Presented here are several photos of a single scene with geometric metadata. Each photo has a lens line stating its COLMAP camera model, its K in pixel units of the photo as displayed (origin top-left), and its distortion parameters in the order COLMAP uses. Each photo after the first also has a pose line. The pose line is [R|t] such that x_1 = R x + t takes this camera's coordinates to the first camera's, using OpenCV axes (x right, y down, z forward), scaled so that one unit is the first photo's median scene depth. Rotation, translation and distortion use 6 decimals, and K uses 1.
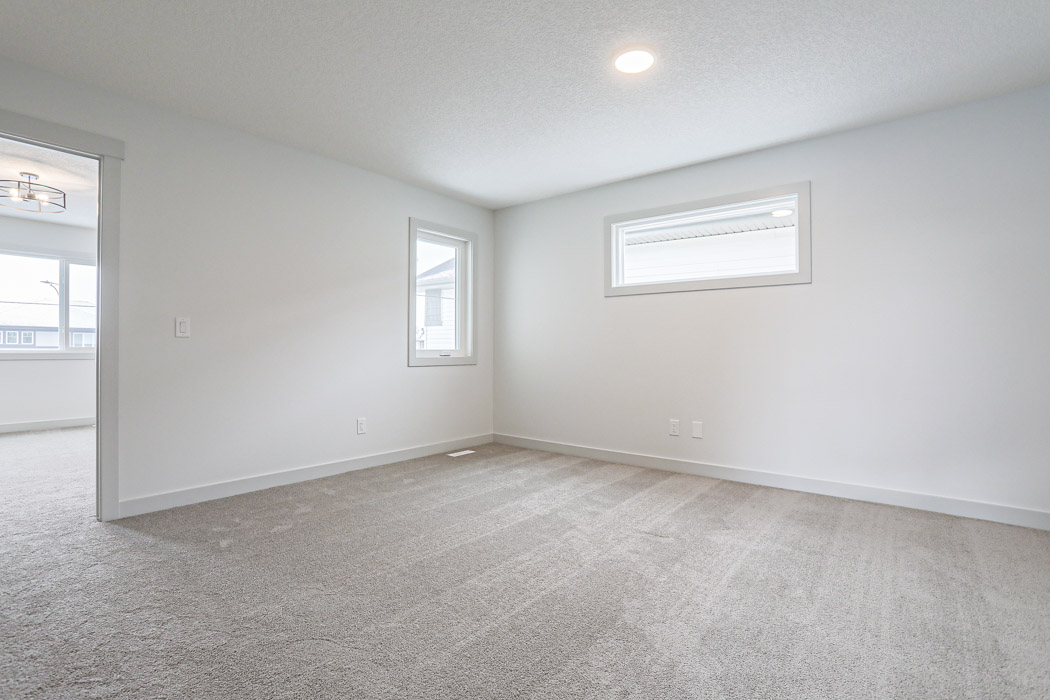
lens RADIAL K [[491.7, 0, 522.0], [0, 491.7, 345.3], [0, 0, 1]] dist [-0.060960, 0.026622]
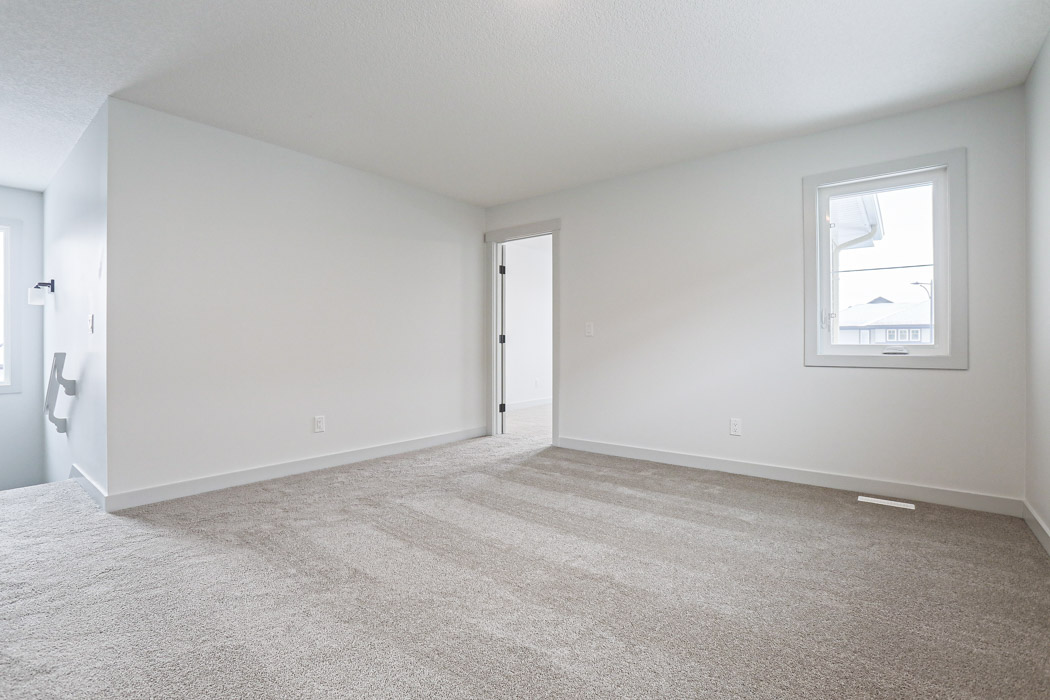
lens RADIAL K [[491.7, 0, 522.0], [0, 491.7, 345.3], [0, 0, 1]] dist [-0.060960, 0.026622]
pose [[0.015660, 0.000737, -0.999877, 0.468363], [0.008091, 0.999967, 0.000863, 0.004530], [0.999845, -0.008103, 0.015654, 0.460907]]
